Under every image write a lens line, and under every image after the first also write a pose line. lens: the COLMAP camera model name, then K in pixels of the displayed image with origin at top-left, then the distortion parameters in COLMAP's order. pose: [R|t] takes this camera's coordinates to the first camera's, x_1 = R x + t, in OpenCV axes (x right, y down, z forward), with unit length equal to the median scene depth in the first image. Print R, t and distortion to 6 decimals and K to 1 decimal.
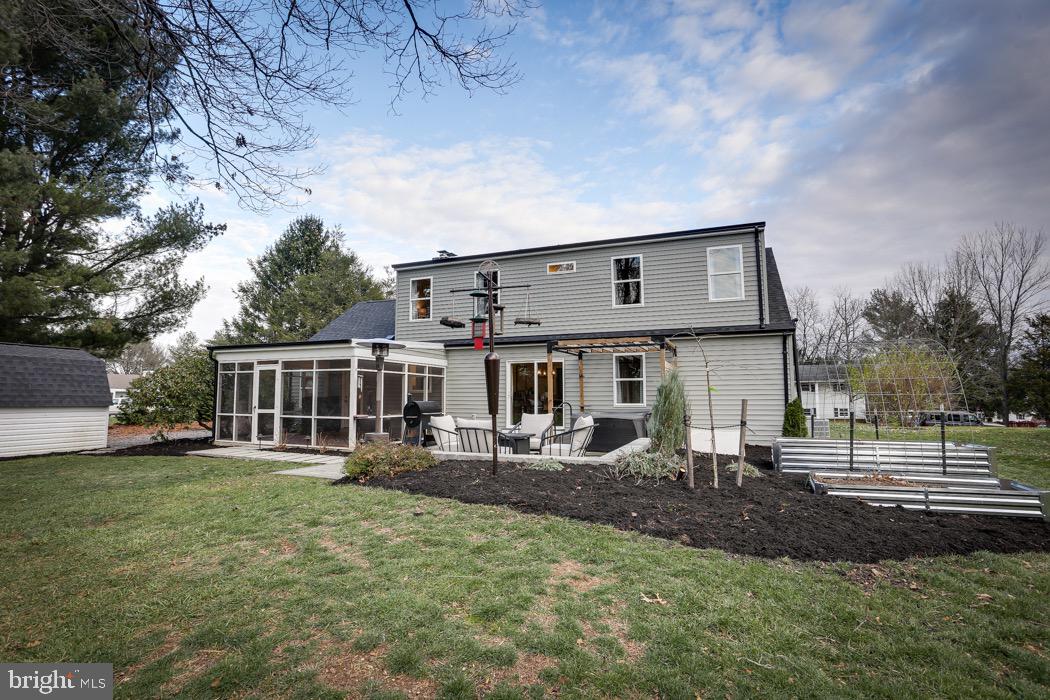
lens RADIAL K [[509.2, 0, 529.7], [0, 509.2, 352.6], [0, 0, 1]] dist [-0.059128, 0.015418]
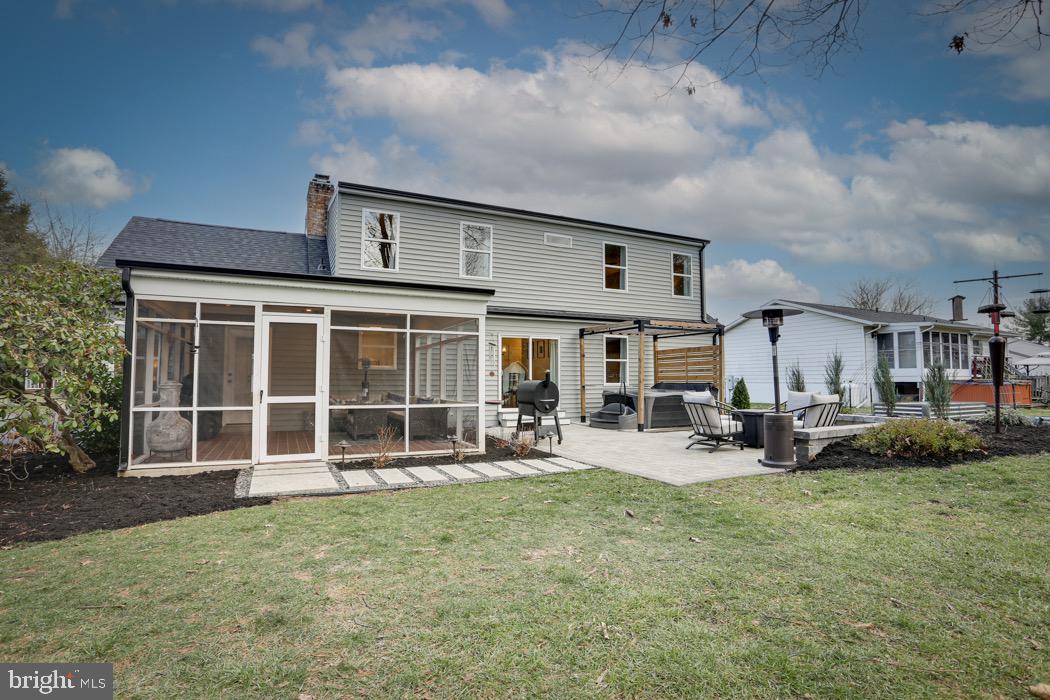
lens RADIAL K [[509.2, 0, 531.1], [0, 509.2, 347.3], [0, 0, 1]] dist [-0.059128, 0.015418]
pose [[0.672513, 0.049175, 0.738450, -0.728227], [-0.065764, 0.997814, -0.006556, 0.045686], [-0.737158, -0.044154, 0.674277, 0.432470]]
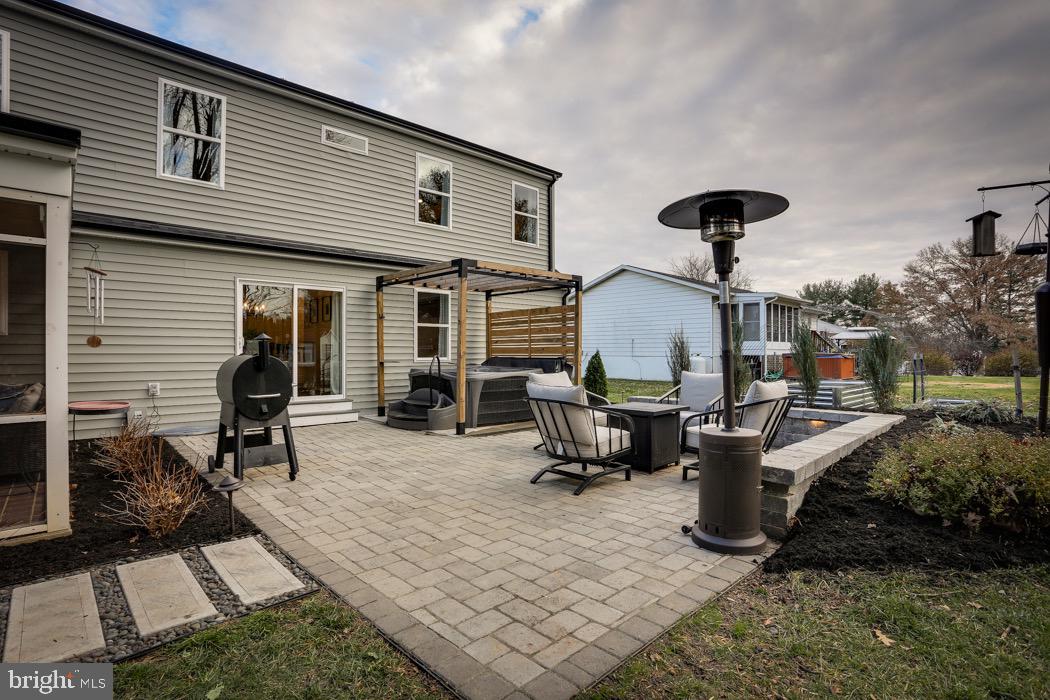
lens RADIAL K [[509.2, 0, 526.5], [0, 509.2, 344.0], [0, 0, 1]] dist [-0.059128, 0.015418]
pose [[0.424392, 0.015120, 0.905352, -0.432147], [-0.078582, 0.996703, 0.020191, 0.055867], [-0.902062, -0.079713, 0.424181, 0.577709]]
